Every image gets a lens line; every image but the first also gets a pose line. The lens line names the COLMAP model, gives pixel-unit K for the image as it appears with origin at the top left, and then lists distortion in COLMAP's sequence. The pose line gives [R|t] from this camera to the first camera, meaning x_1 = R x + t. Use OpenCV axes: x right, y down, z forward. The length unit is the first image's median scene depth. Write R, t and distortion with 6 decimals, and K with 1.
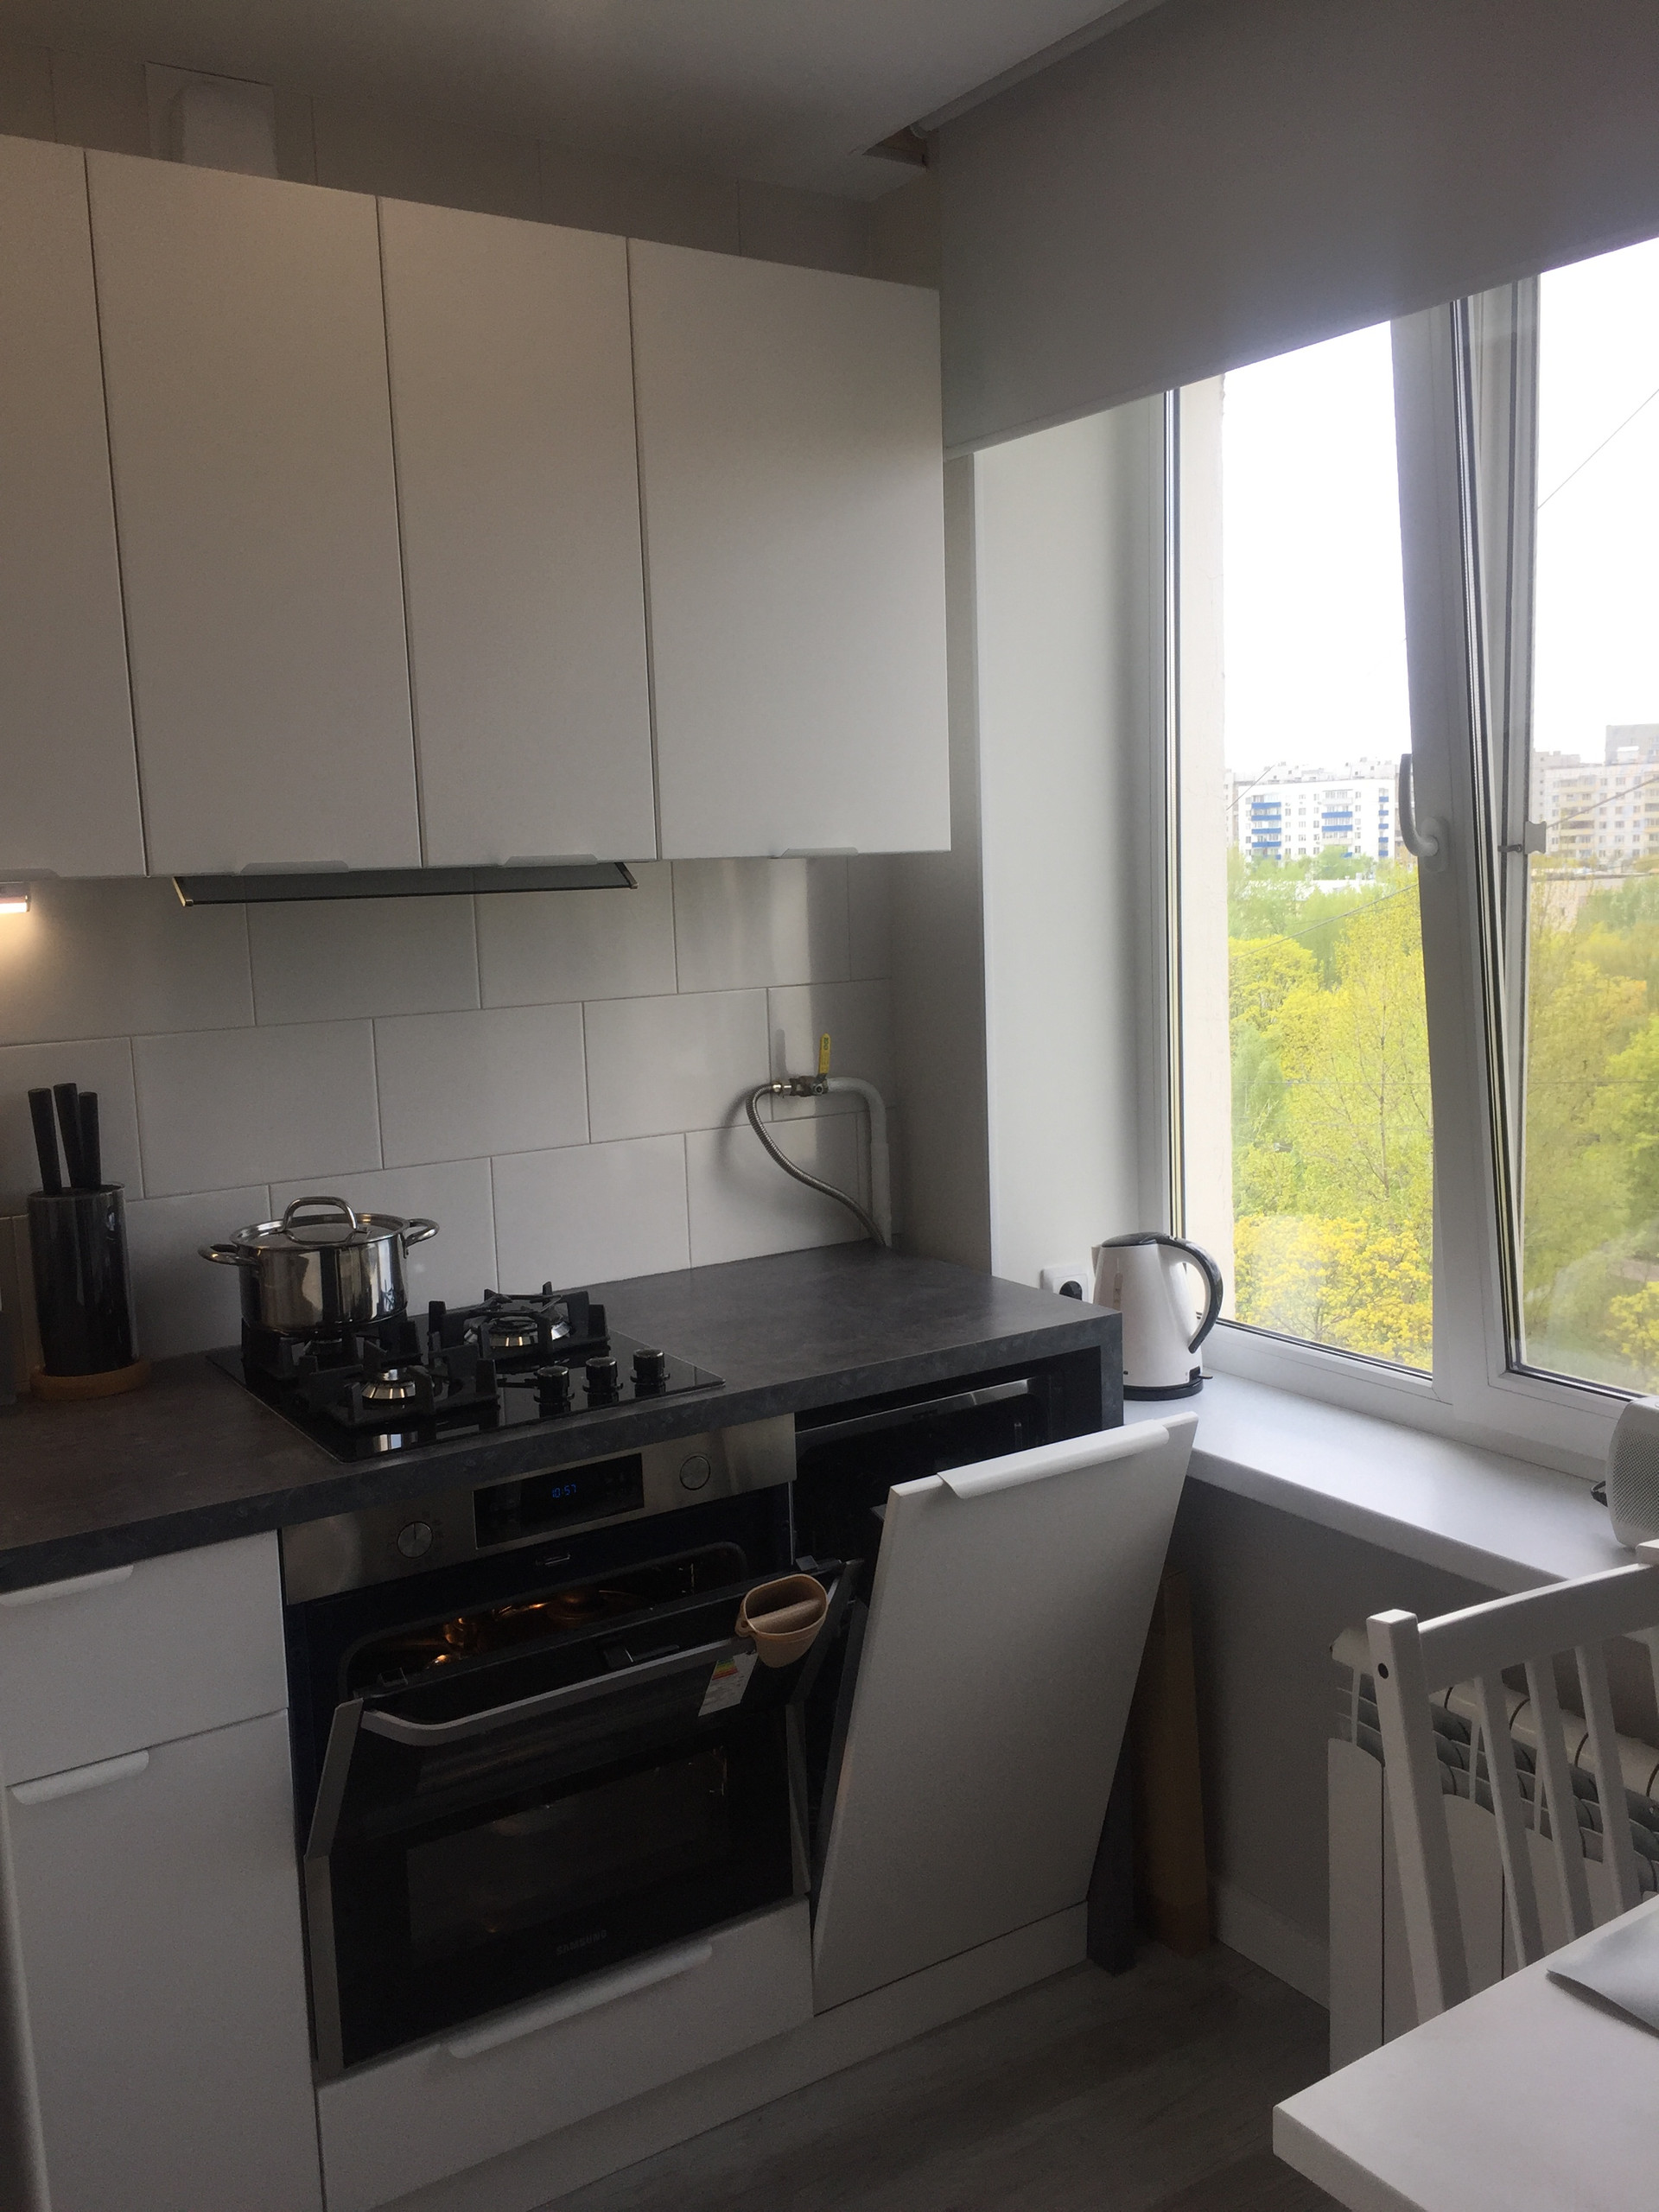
lens RADIAL K [[1913.7, 0, 829.5], [0, 1913.7, 1106.0], [0, 0, 1]] dist [0.061953, -0.002689]
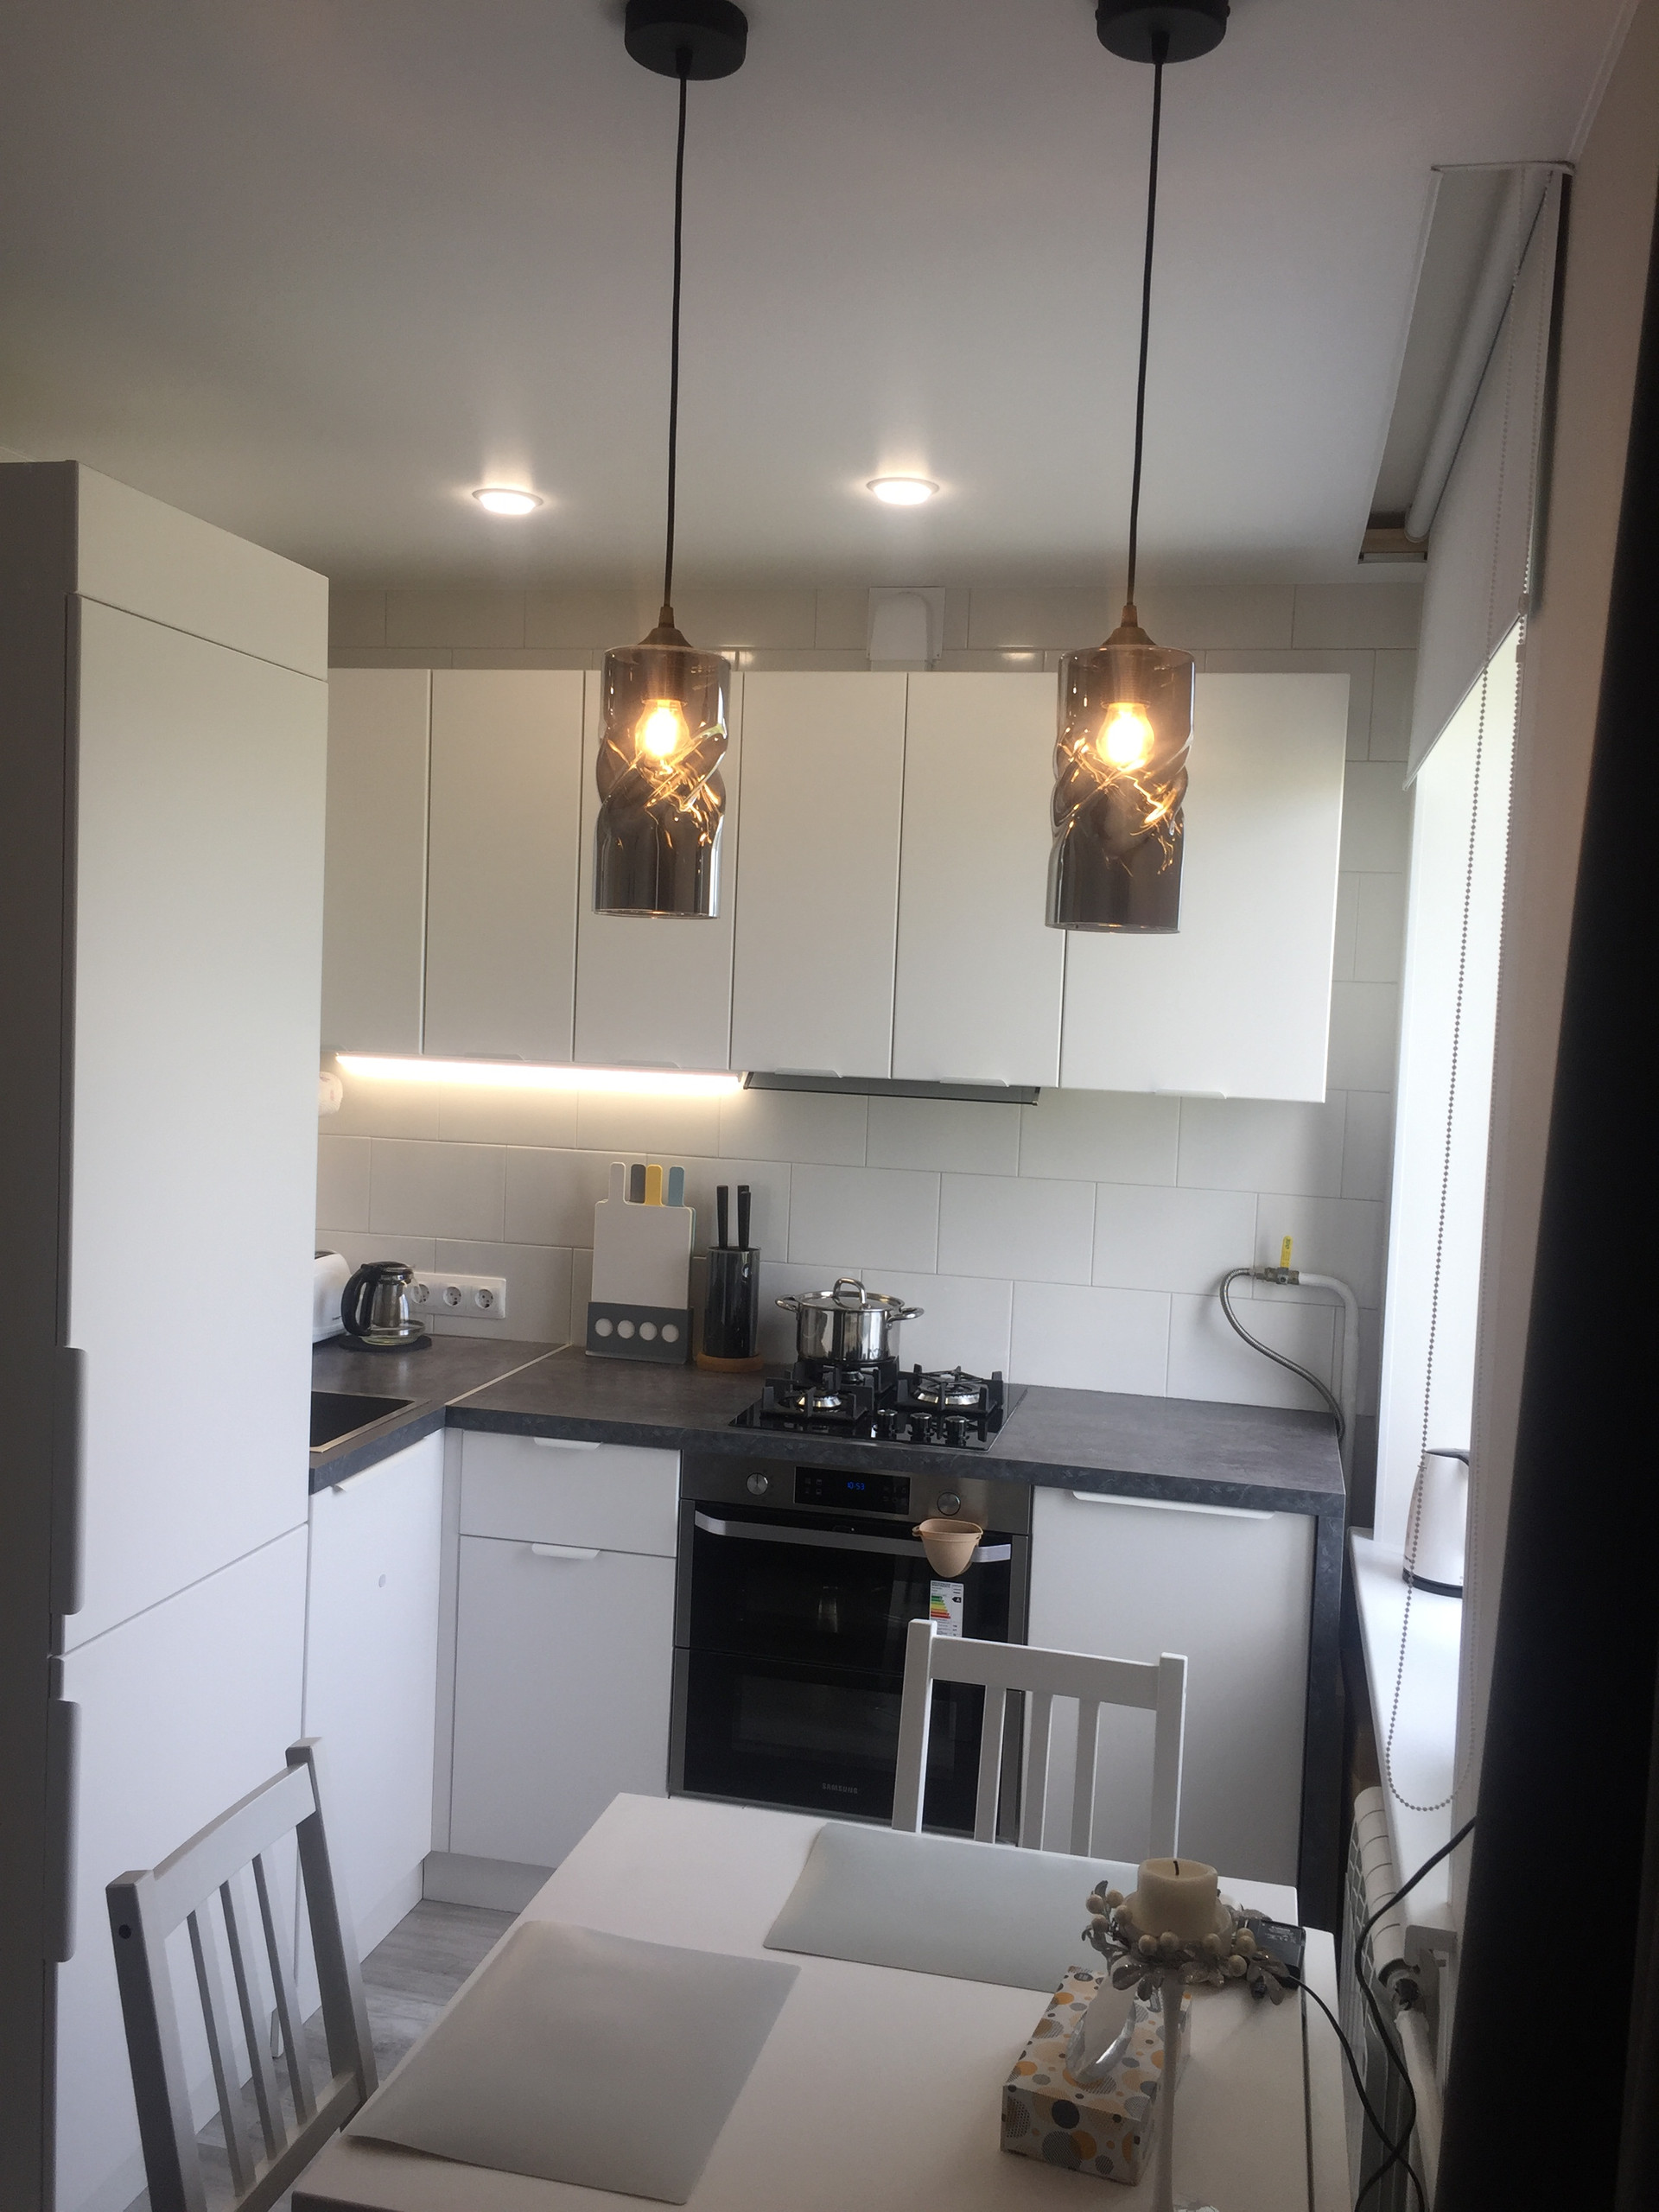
lens RADIAL K [[1852.0, 0, 829.5], [0, 1852.0, 1106.0], [0, 0, 1]] dist [0.068132, -0.131640]
pose [[0.682357, 0.103383, -0.723672, 0.798203], [-0.160537, 0.986975, -0.010374, -0.073581], [0.713174, 0.123255, 0.690066, -0.073968]]
